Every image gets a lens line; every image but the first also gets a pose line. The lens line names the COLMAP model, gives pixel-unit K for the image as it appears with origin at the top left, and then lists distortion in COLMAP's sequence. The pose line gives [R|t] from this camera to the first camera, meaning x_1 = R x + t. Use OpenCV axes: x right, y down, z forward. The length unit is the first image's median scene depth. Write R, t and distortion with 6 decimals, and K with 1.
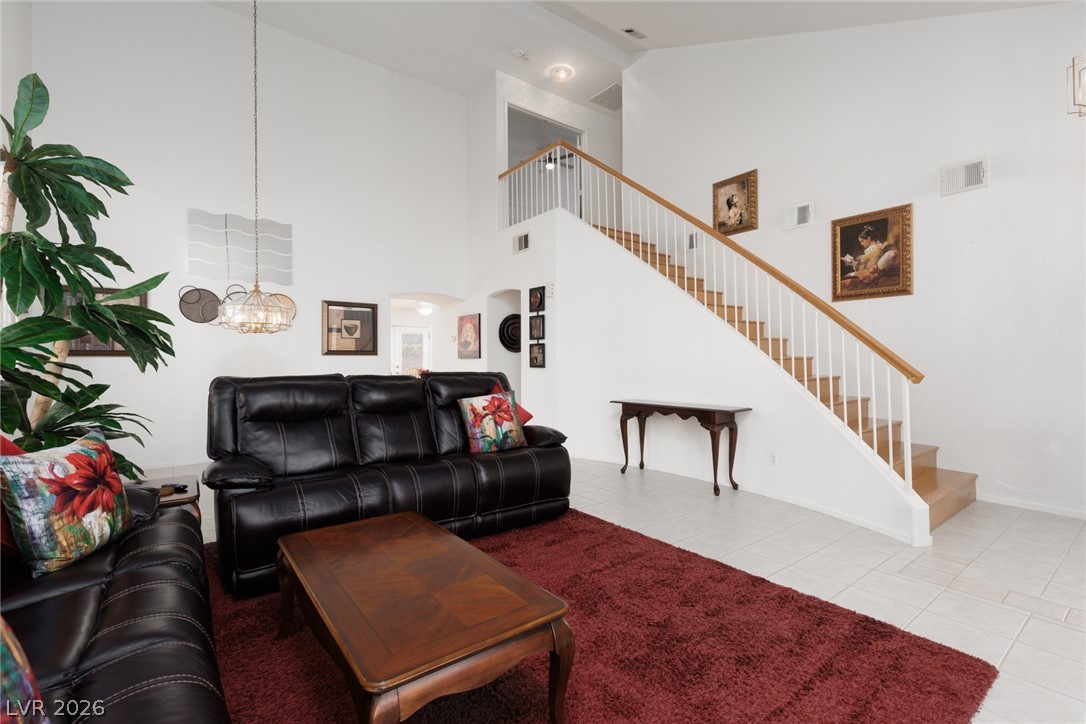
lens RADIAL K [[485.6, 0, 548.4], [0, 485.6, 357.8], [0, 0, 1]] dist [0.009327, -0.000010]
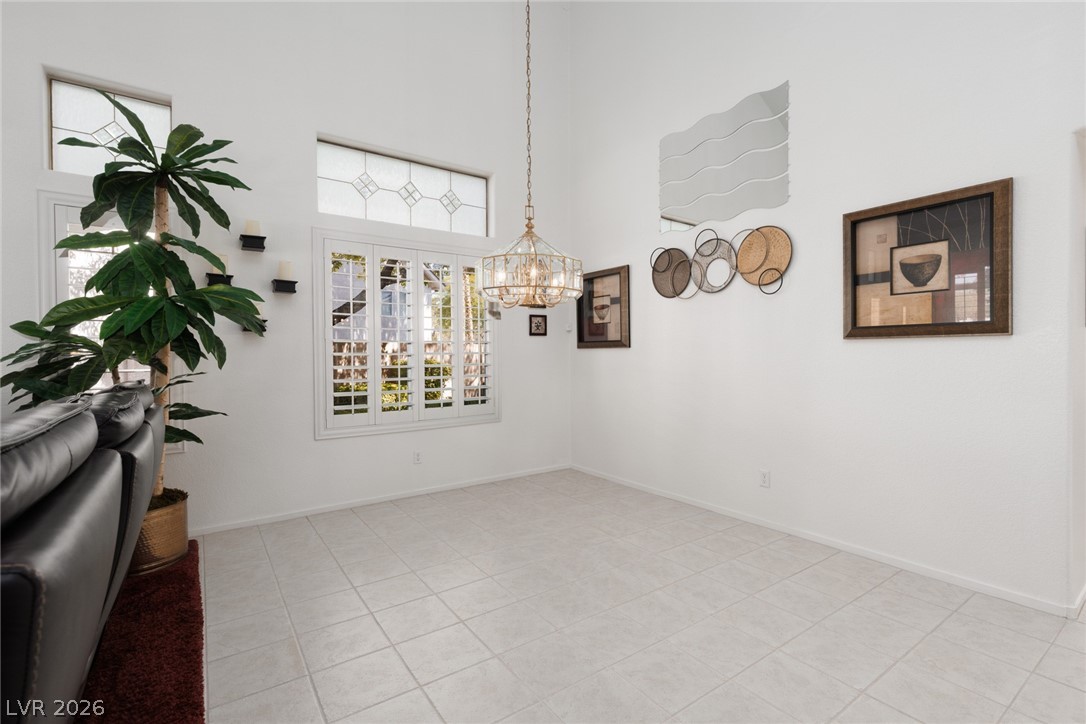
lens RADIAL K [[485.6, 0, 548.4], [0, 485.6, 357.8], [0, 0, 1]] dist [0.009327, -0.000010]
pose [[-0.032518, 0.011621, -0.999404, -0.010371], [0.012771, 0.999856, 0.011211, 0.005827], [0.999390, -0.012399, -0.032662, 1.116488]]
